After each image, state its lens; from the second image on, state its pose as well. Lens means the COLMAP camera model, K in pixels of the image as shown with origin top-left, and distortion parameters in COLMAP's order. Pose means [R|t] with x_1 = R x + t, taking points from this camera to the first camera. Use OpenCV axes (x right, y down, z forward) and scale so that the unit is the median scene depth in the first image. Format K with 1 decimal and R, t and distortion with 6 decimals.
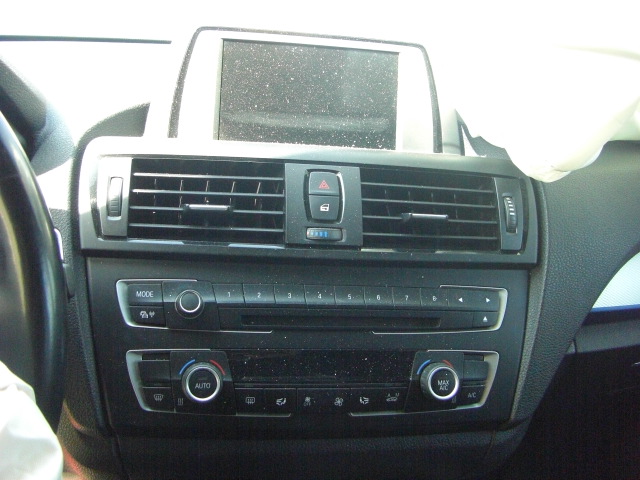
lens RADIAL K [[727.1, 0, 306.8], [0, 727.1, 210.9], [0, 0, 1]] dist [-0.175485, 0.146612]
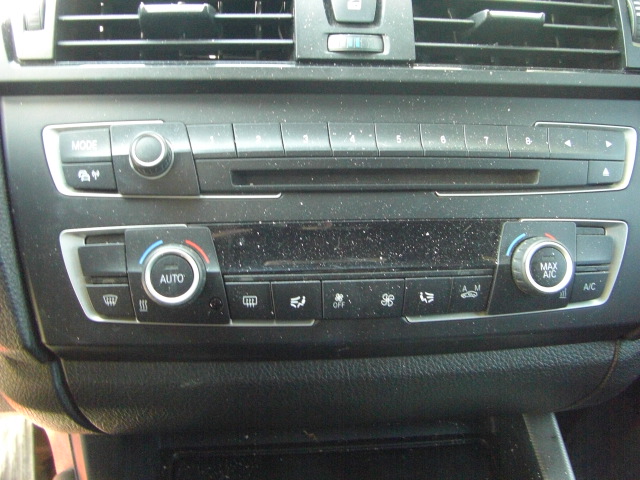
lens RADIAL K [[727.1, 0, 306.8], [0, 727.1, 210.9], [0, 0, 1]] dist [-0.175485, 0.146612]
pose [[0.996441, -0.037100, -0.075690, 0.023390], [0.044033, 0.994776, 0.092094, 0.117303], [0.071878, -0.095099, 0.992869, 0.339369]]
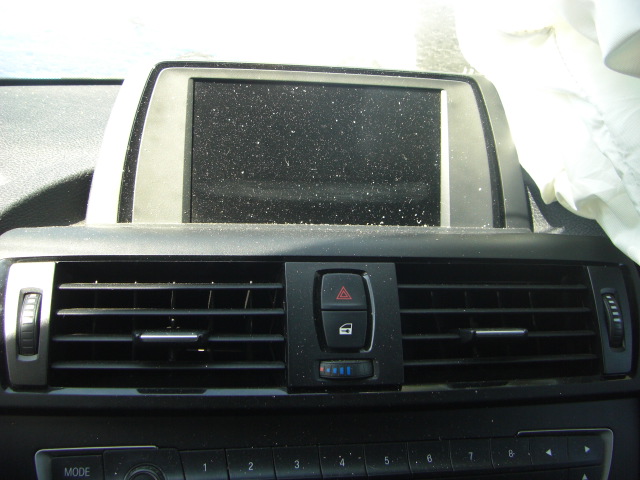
lens RADIAL K [[727.1, 0, 306.8], [0, 727.1, 210.9], [0, 0, 1]] dist [-0.175485, 0.146612]
pose [[0.999457, -0.029247, -0.015198, 0.002153], [0.028620, 0.998790, -0.039999, -0.086186], [0.016349, 0.039542, 0.999084, 0.330769]]
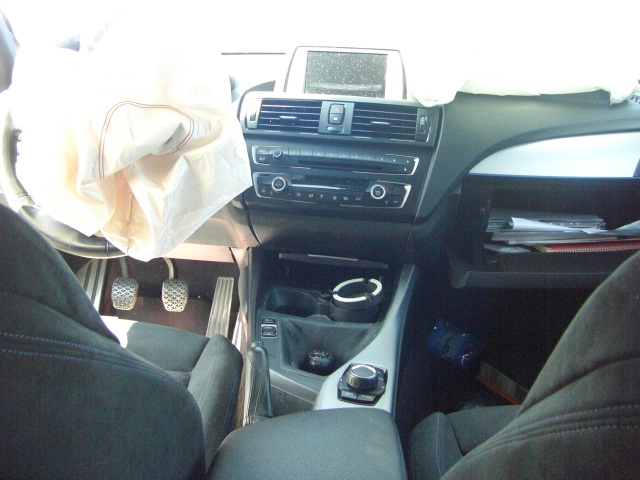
lens RADIAL K [[727.1, 0, 306.8], [0, 727.1, 210.9], [0, 0, 1]] dist [-0.175485, 0.146612]
pose [[0.935160, 0.037361, -0.352249, 0.778783], [-0.047719, 0.998645, -0.020767, 0.349357], [0.350996, 0.036229, 0.935676, -1.242980]]
